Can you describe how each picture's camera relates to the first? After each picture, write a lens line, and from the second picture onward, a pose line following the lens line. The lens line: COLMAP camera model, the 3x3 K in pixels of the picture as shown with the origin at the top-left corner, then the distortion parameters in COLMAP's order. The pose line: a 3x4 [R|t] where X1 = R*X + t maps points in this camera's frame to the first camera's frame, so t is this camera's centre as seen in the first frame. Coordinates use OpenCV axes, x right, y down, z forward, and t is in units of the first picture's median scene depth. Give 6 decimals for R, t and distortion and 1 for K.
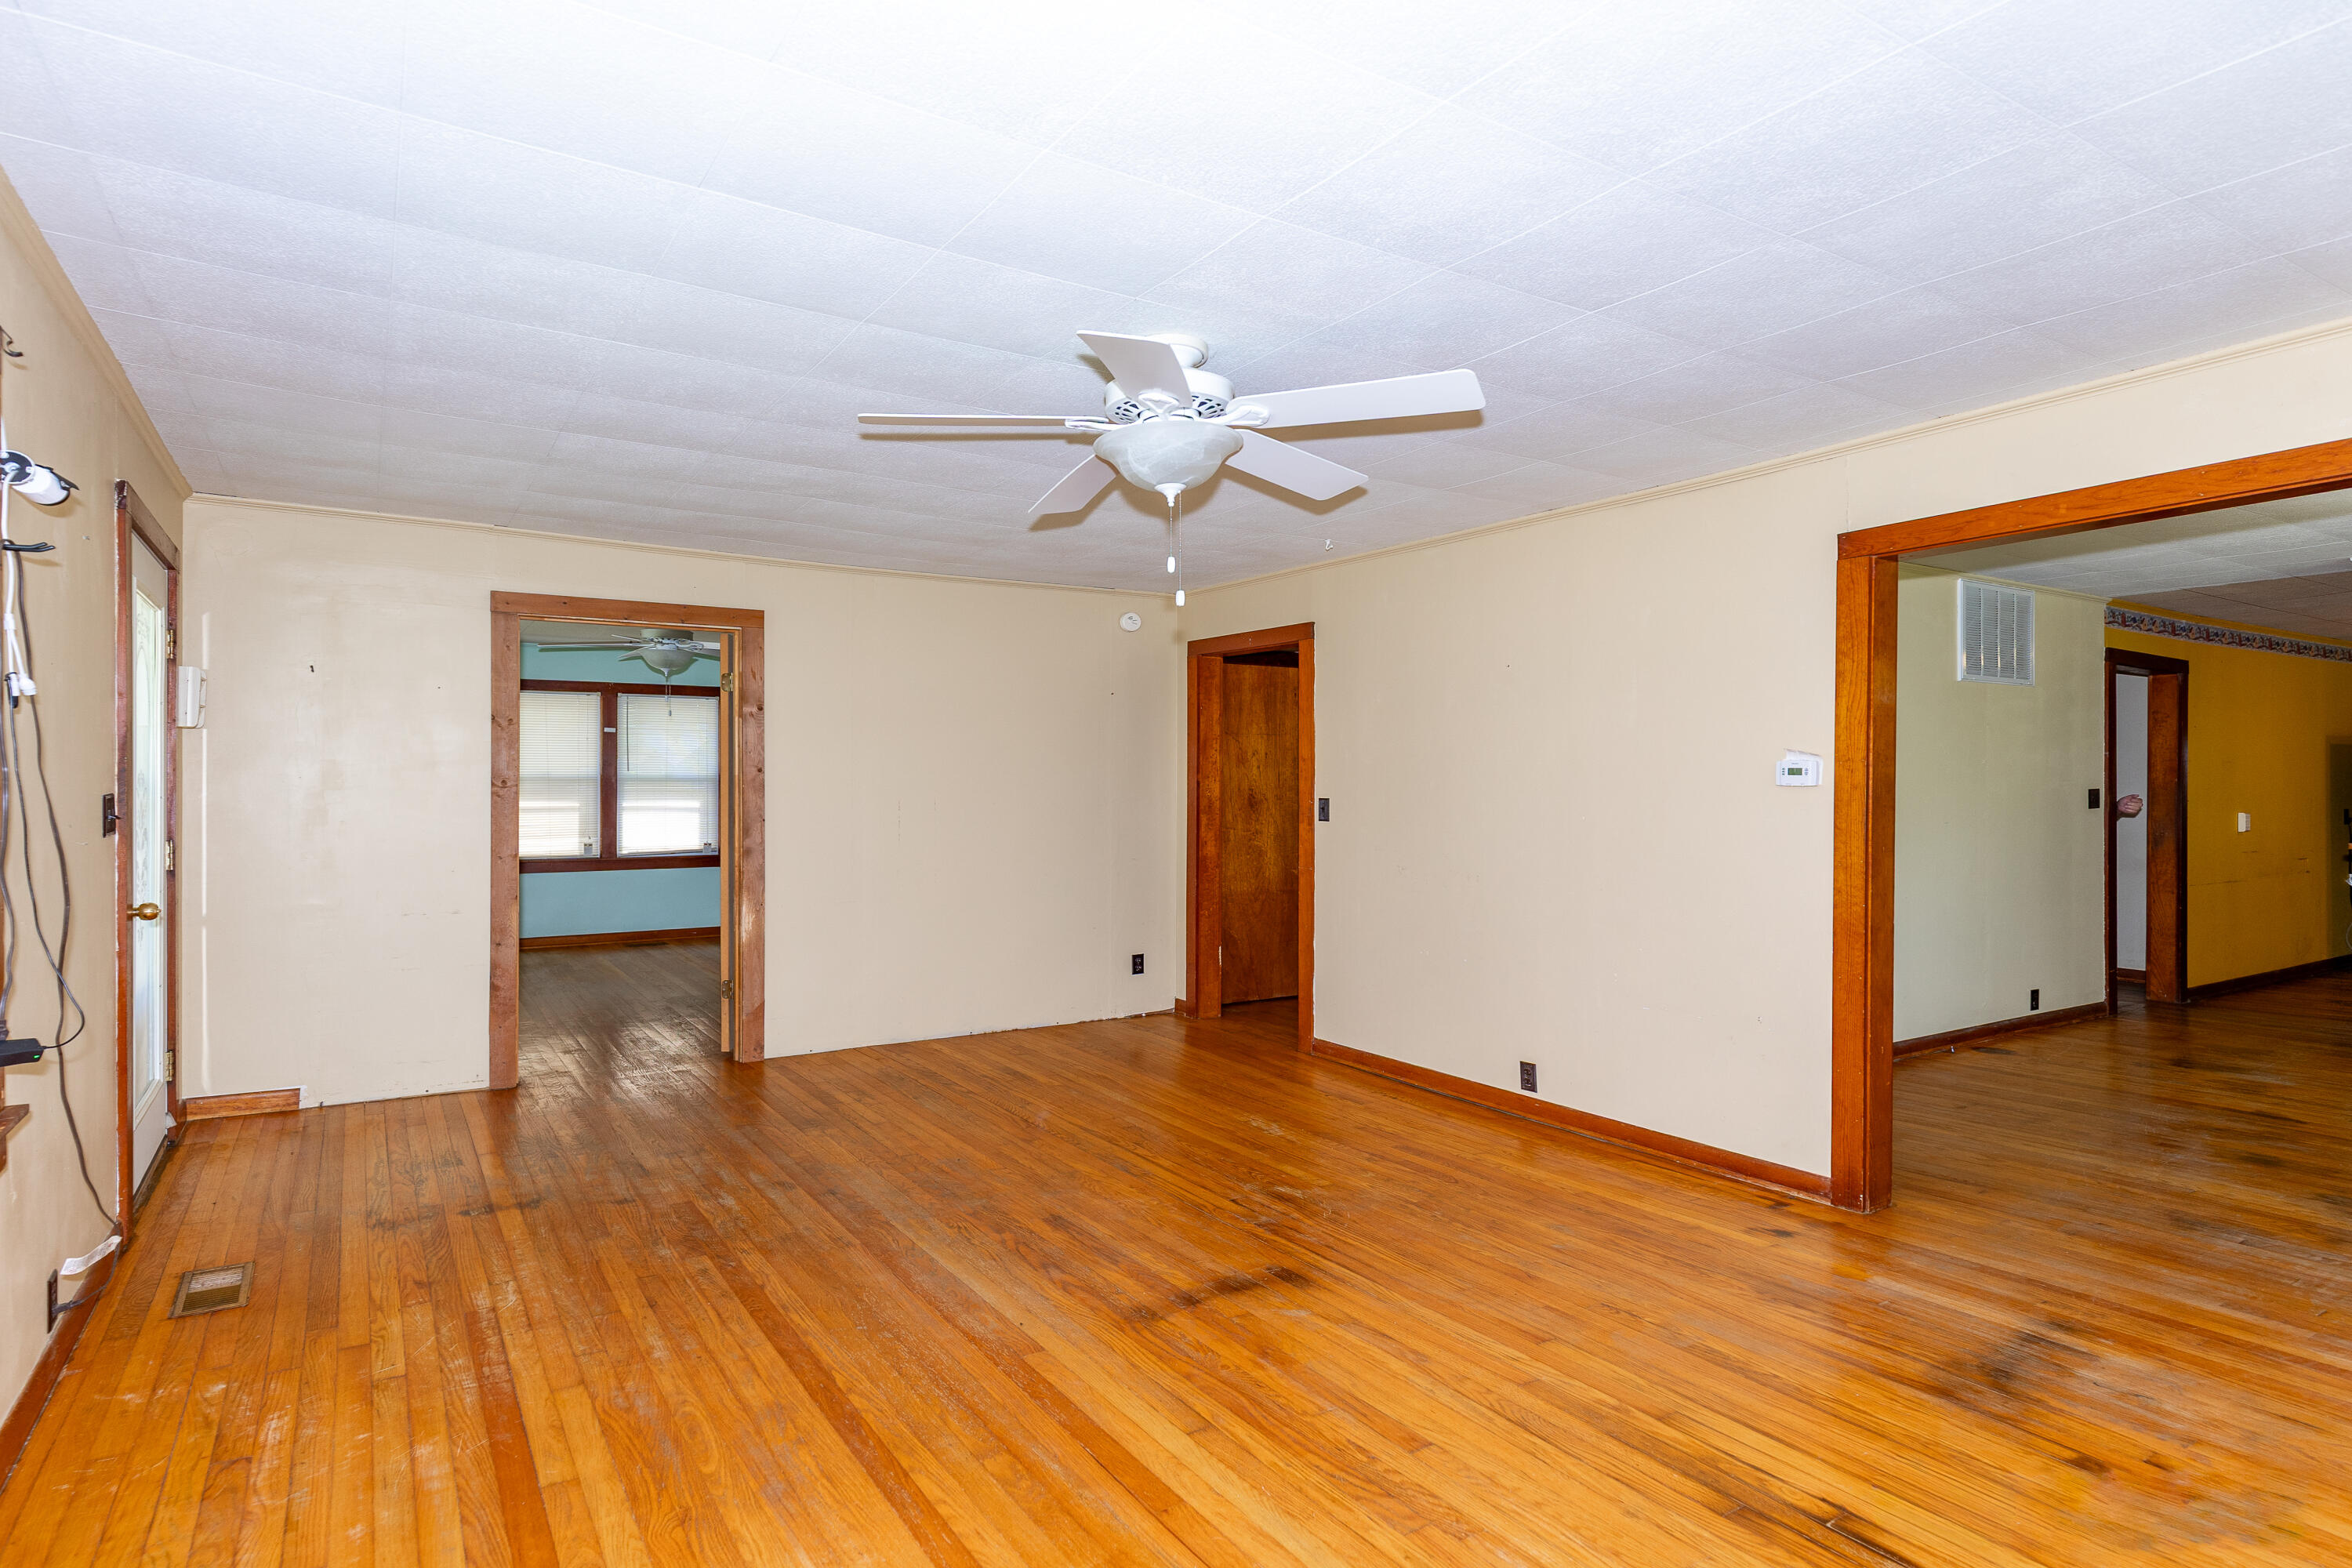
lens RADIAL K [[1219.9, 0, 1146.3], [0, 1219.9, 790.6], [0, 0, 1]] dist [0.019436, -0.005127]
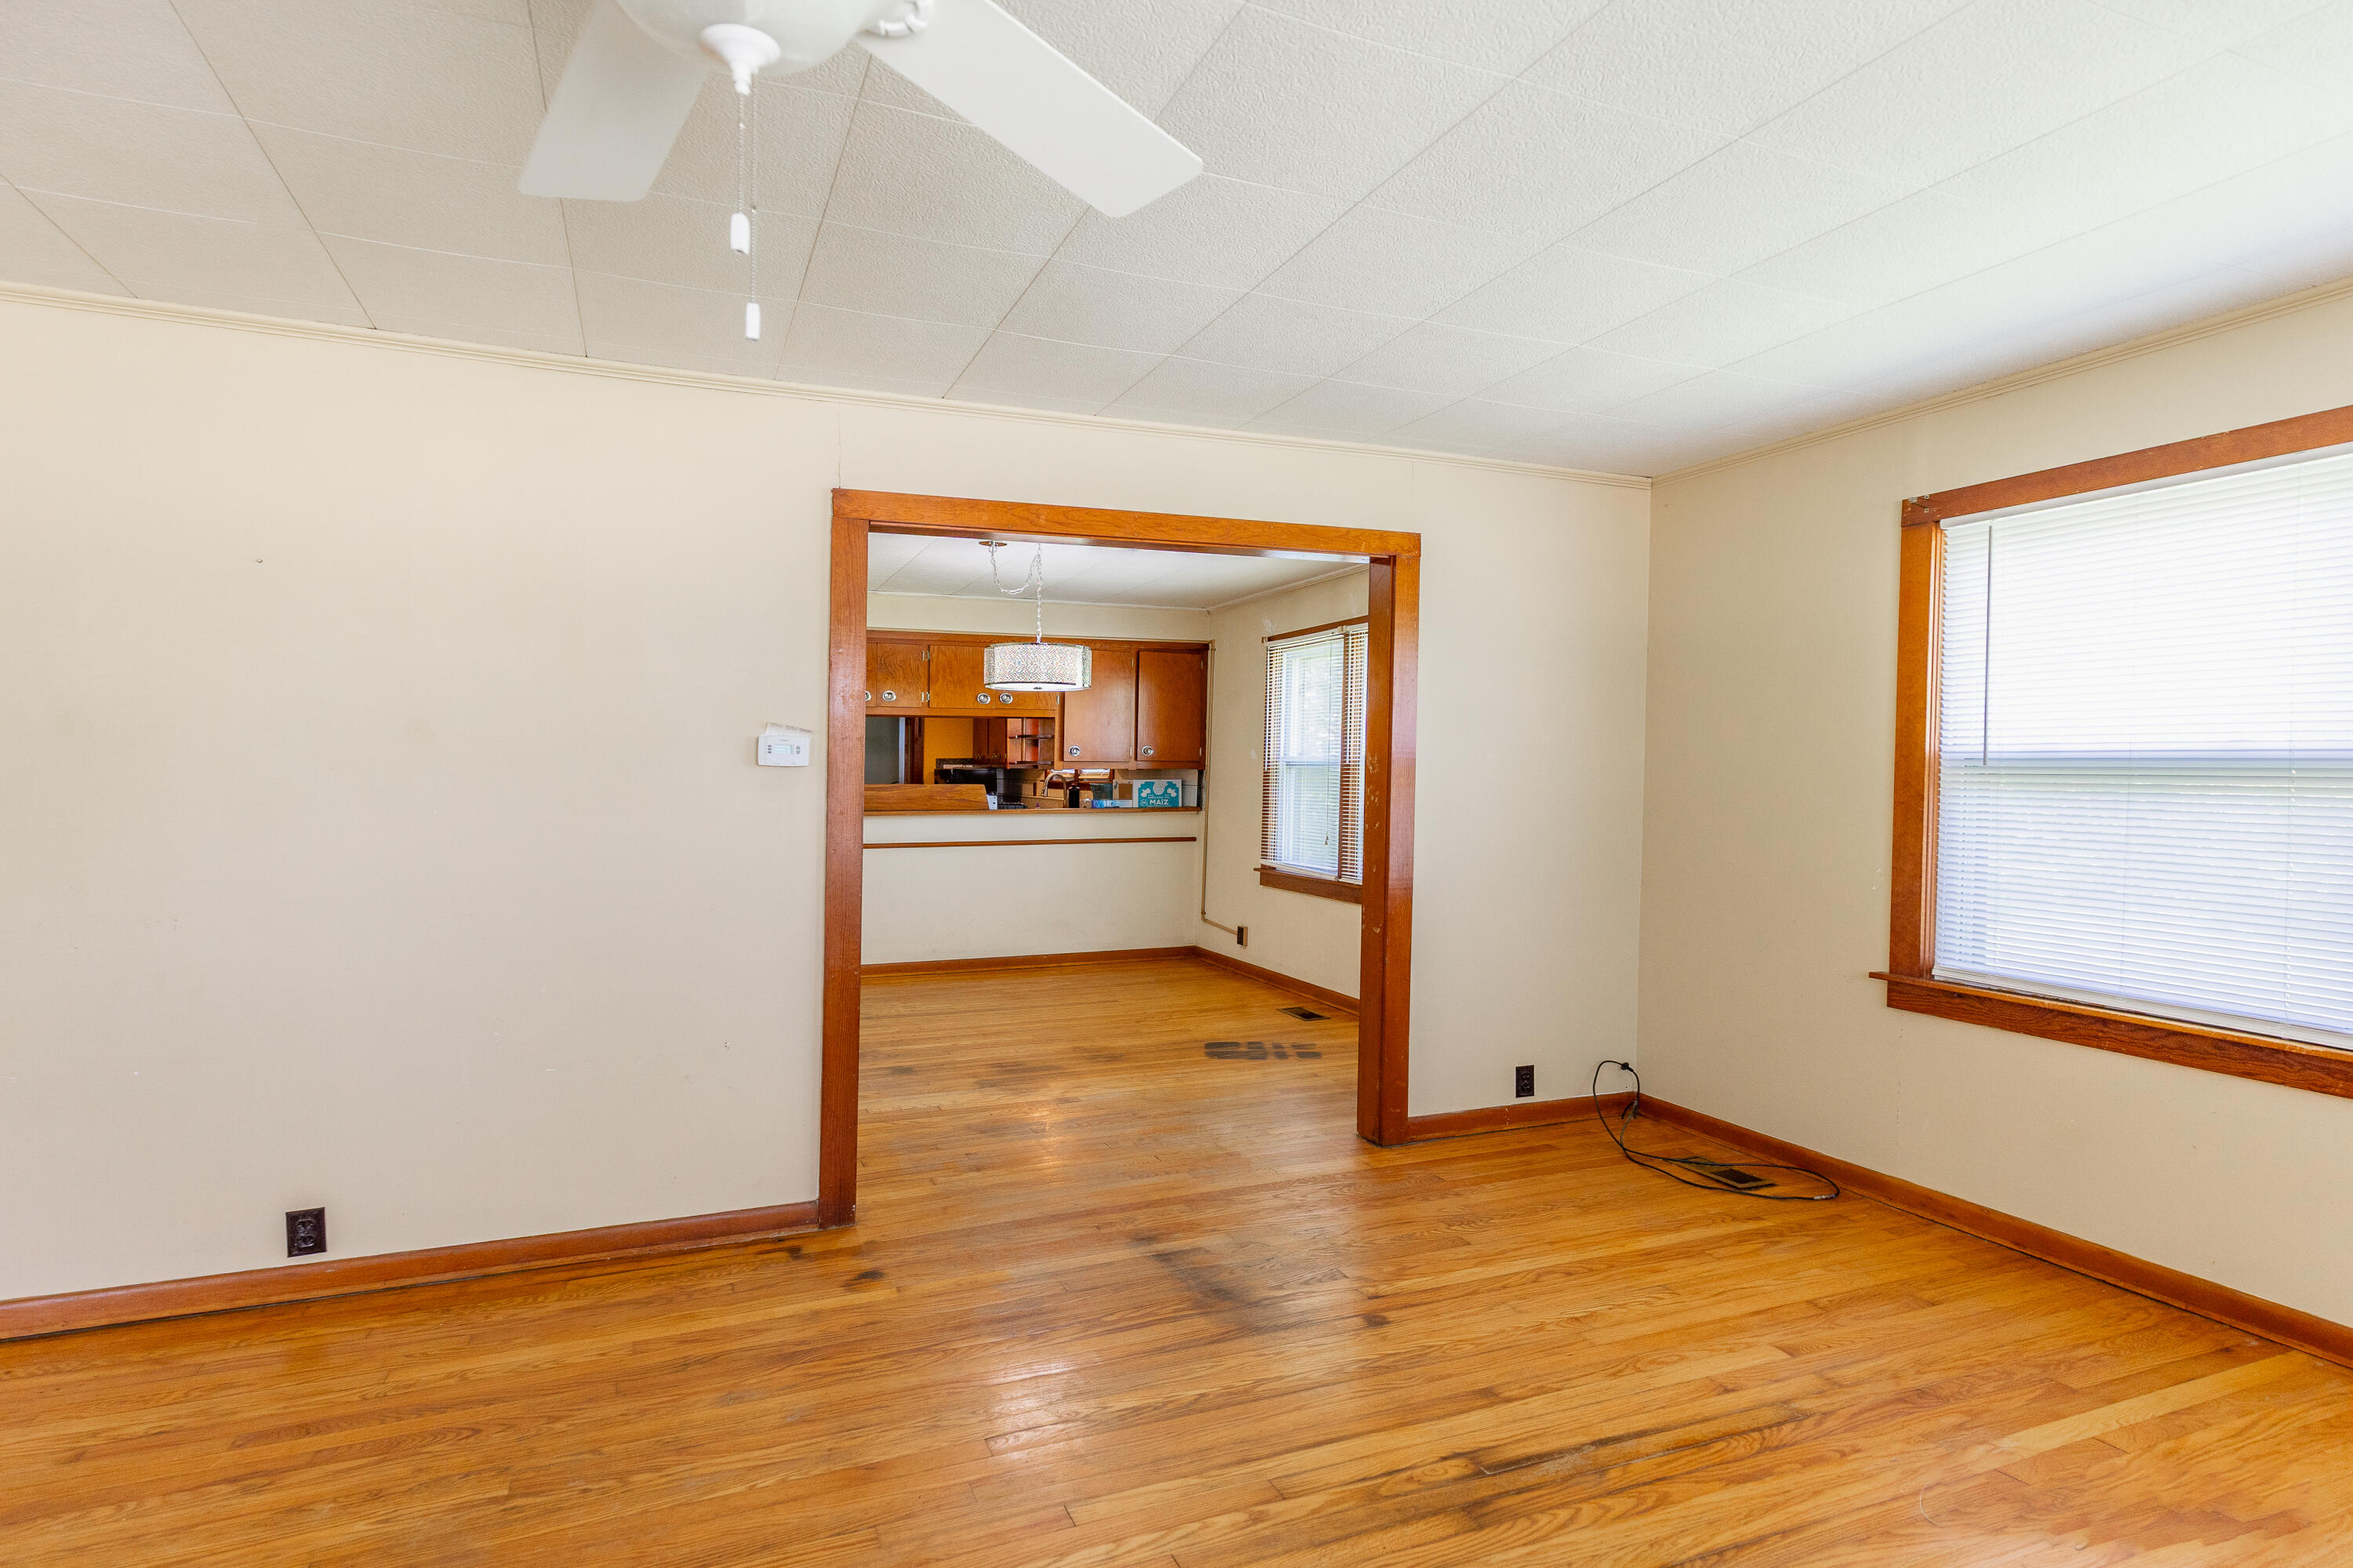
lens RADIAL K [[1220.5, 0, 1177.5], [0, 1220.5, 790.9], [0, 0, 1]] dist [0.019436, -0.005127]
pose [[0.180313, -0.013266, 0.983520, -0.263837], [-0.003524, 0.999894, 0.014133, 0.000586], [-0.983603, -0.006014, 0.180248, 0.550620]]
